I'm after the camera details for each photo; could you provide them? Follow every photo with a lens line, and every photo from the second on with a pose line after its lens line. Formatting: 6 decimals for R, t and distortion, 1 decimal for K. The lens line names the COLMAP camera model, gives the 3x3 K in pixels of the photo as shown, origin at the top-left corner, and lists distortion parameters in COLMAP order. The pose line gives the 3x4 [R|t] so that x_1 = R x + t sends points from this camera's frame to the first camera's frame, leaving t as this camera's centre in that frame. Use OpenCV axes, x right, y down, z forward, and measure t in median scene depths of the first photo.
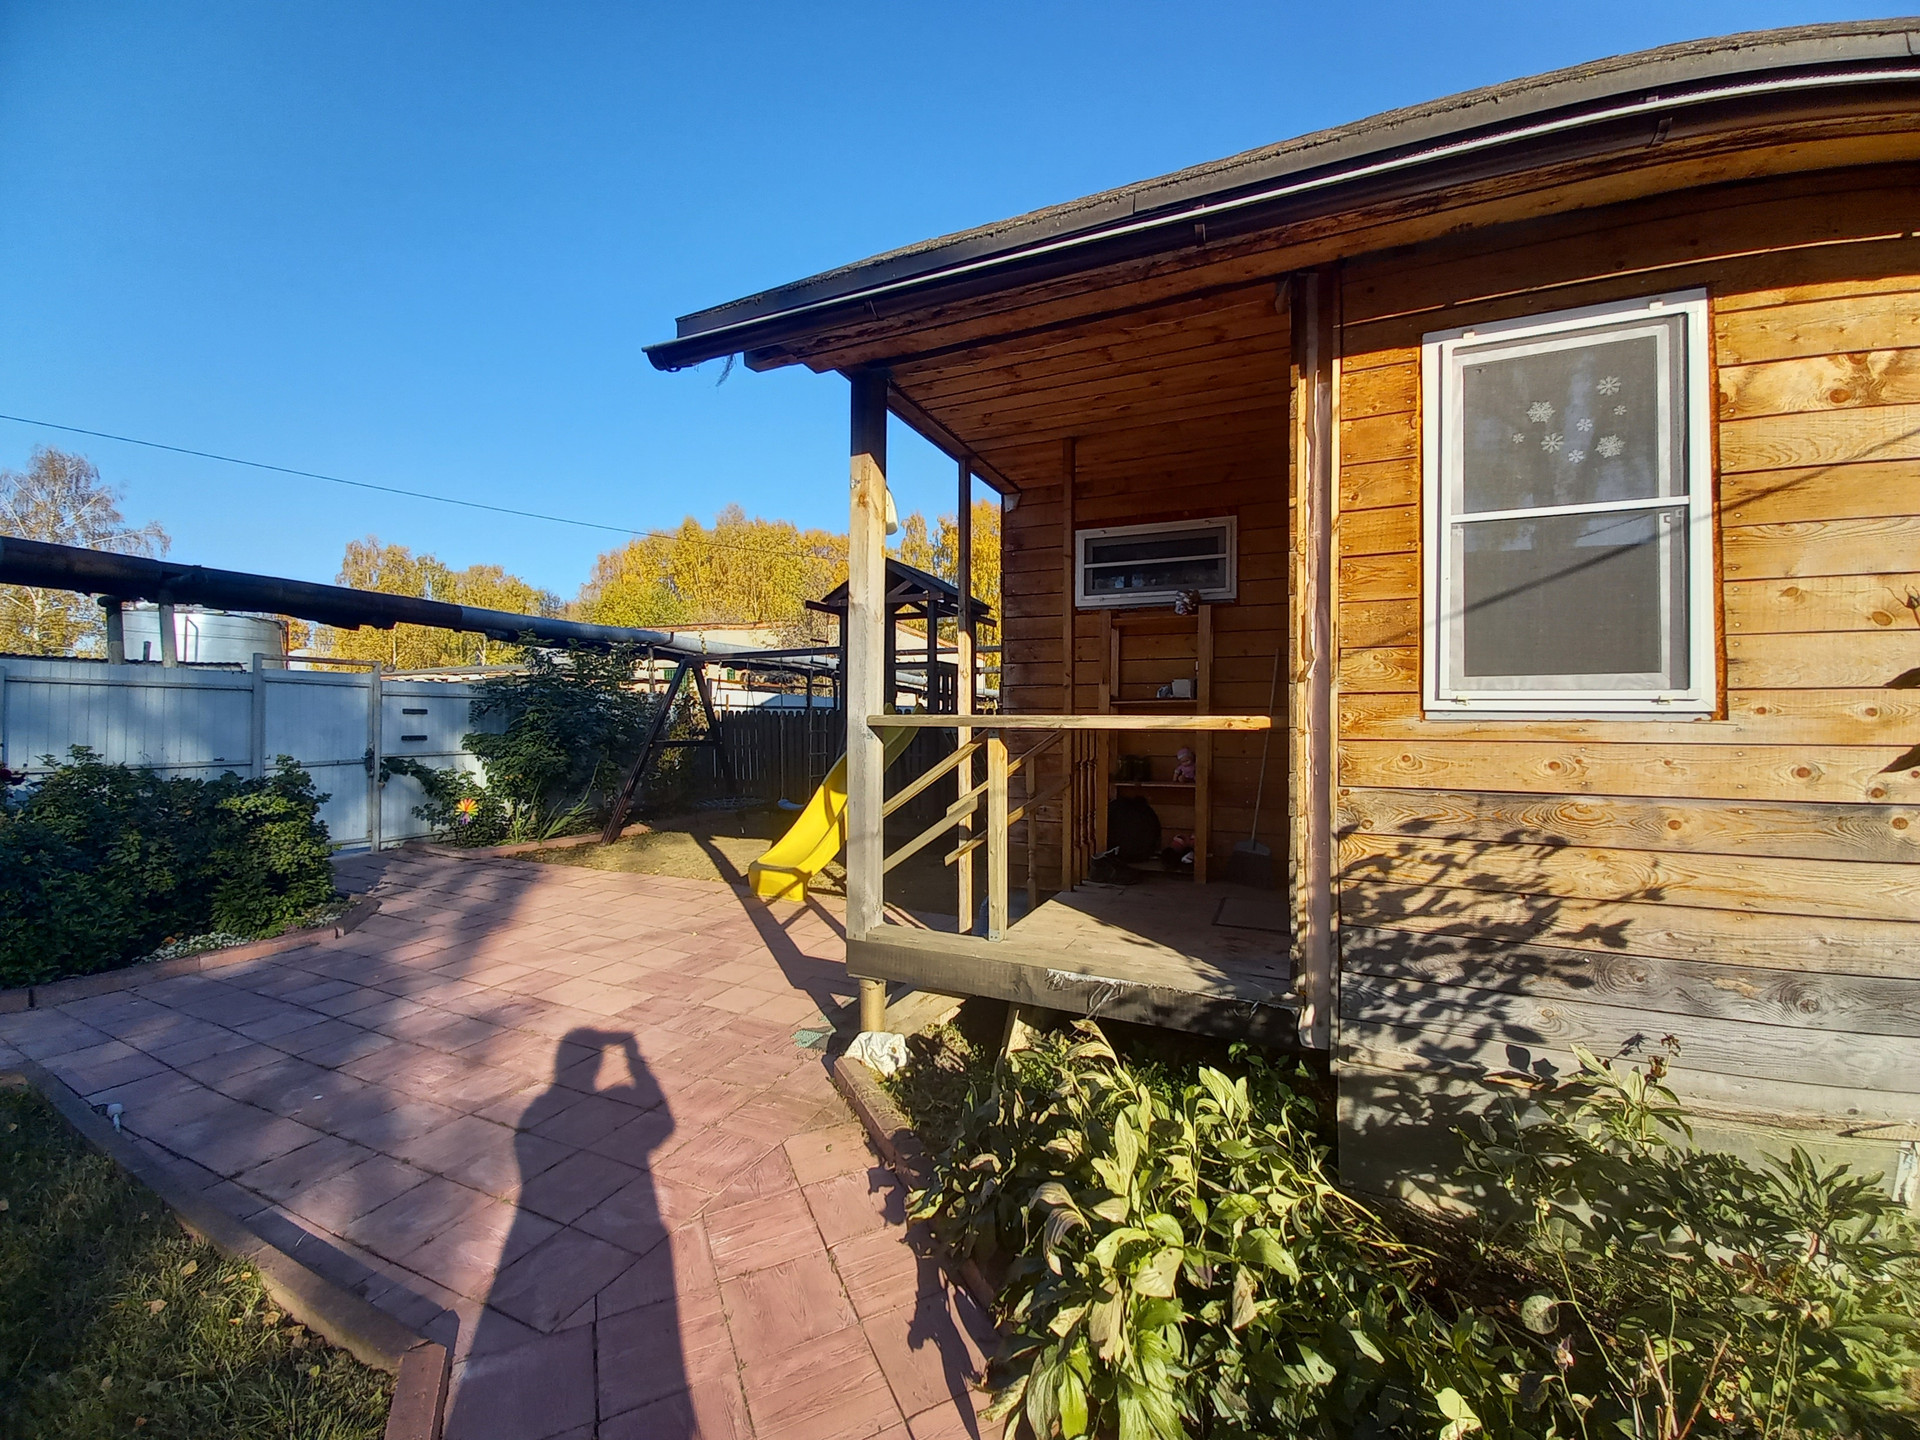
lens RADIAL K [[757.2, 0, 960.0], [0, 757.2, 720.0], [0, 0, 1]] dist [-0.002653, -0.000285]
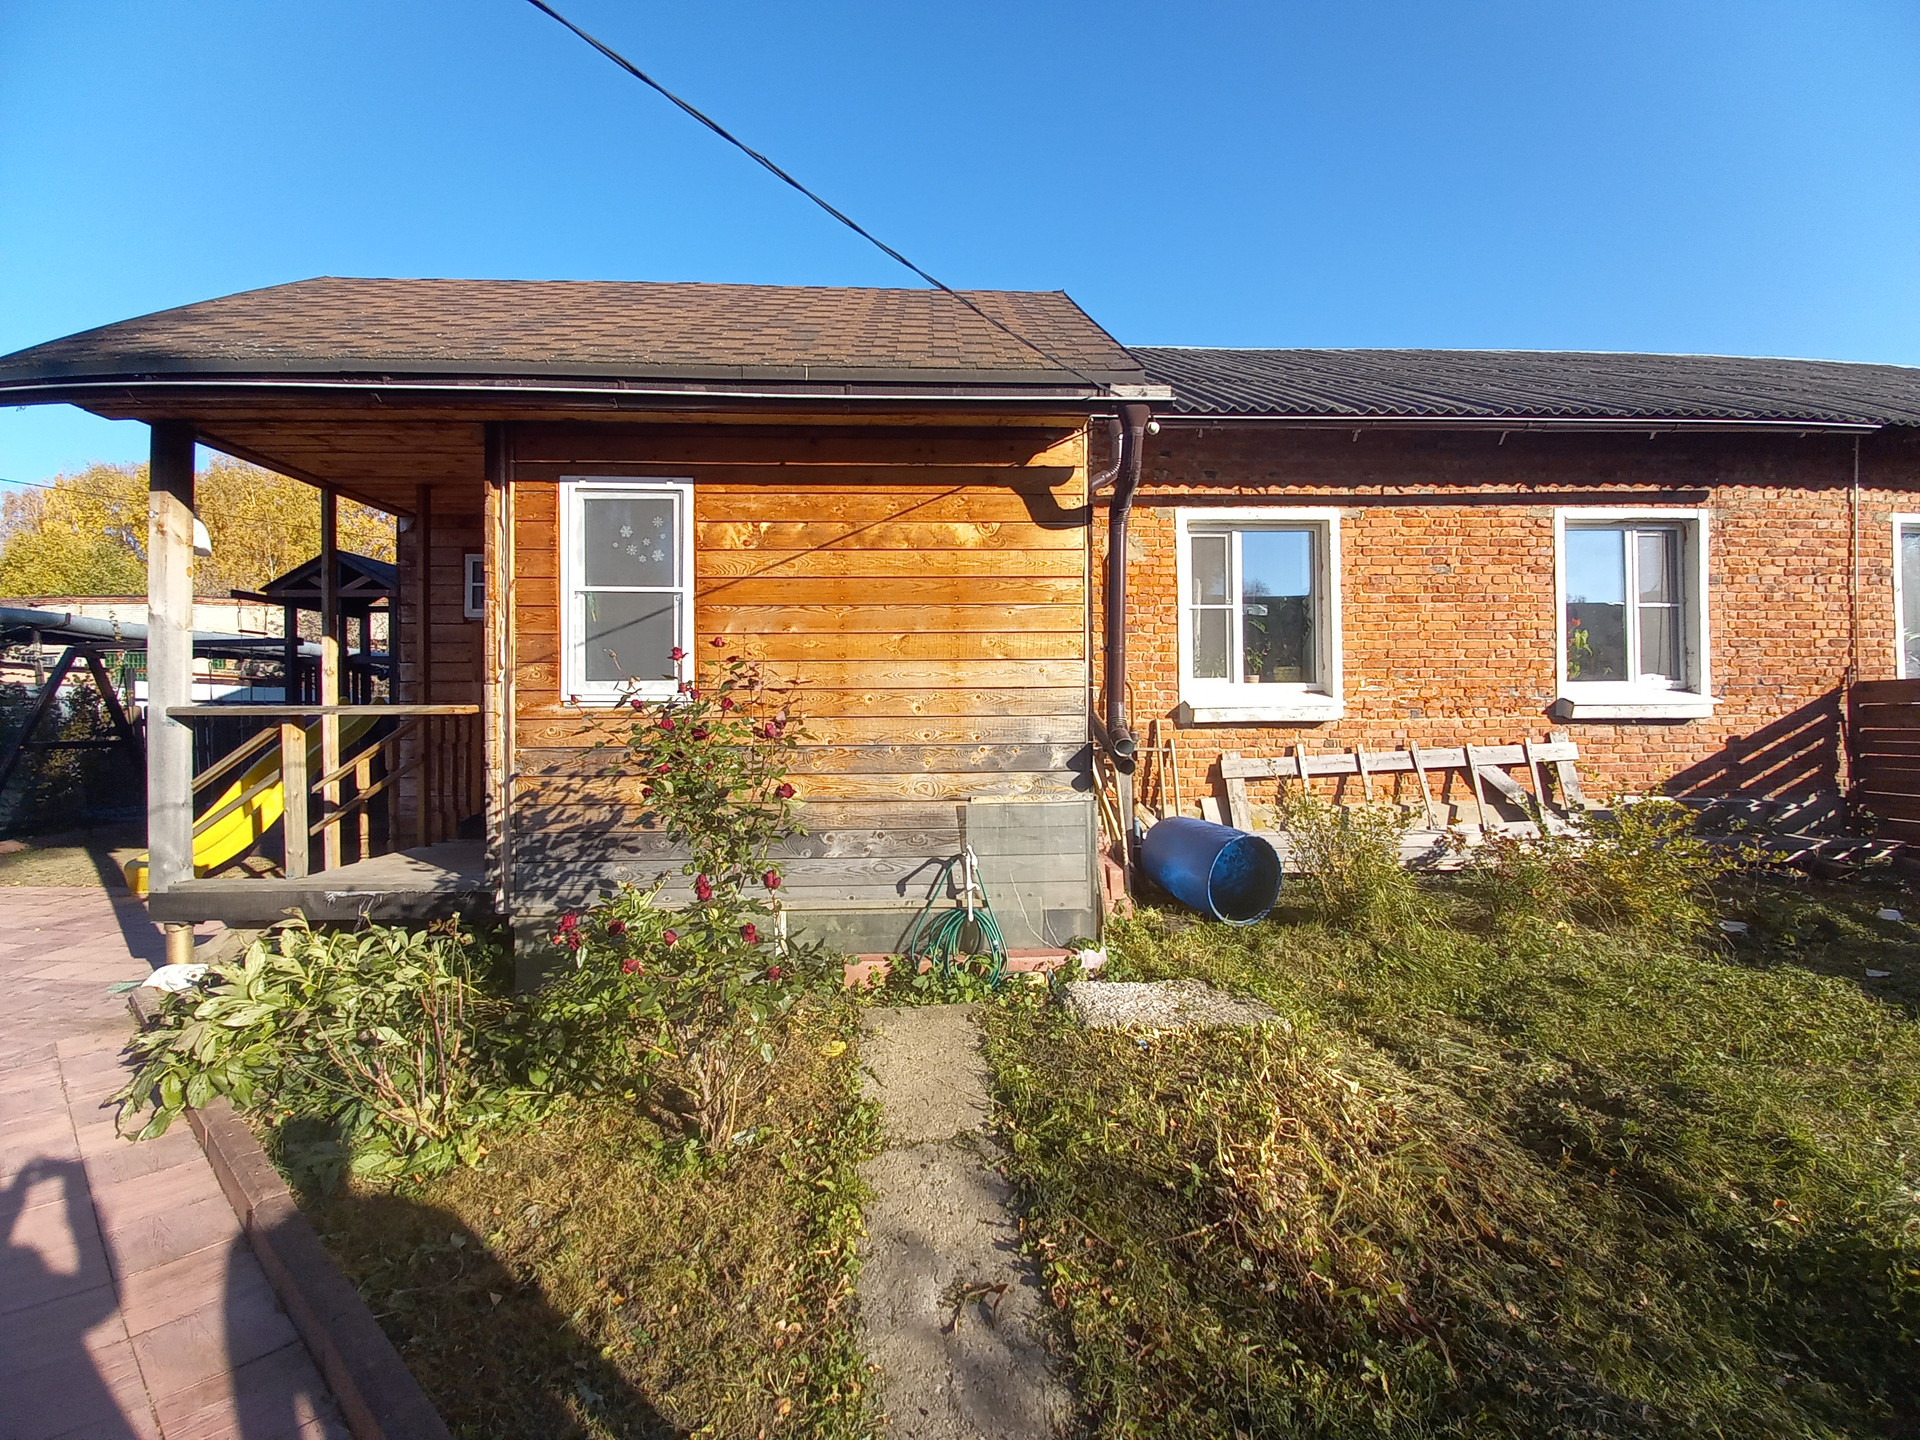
lens RADIAL K [[747.5, 0, 966.9], [0, 747.5, 711.9], [0, 0, 1]] dist [0.018179, -0.017154]
pose [[0.890978, -0.010796, 0.453917, 0.657001], [0.011418, 0.999934, 0.001370, 0.020031], [-0.453902, 0.003962, 0.891043, -0.889756]]
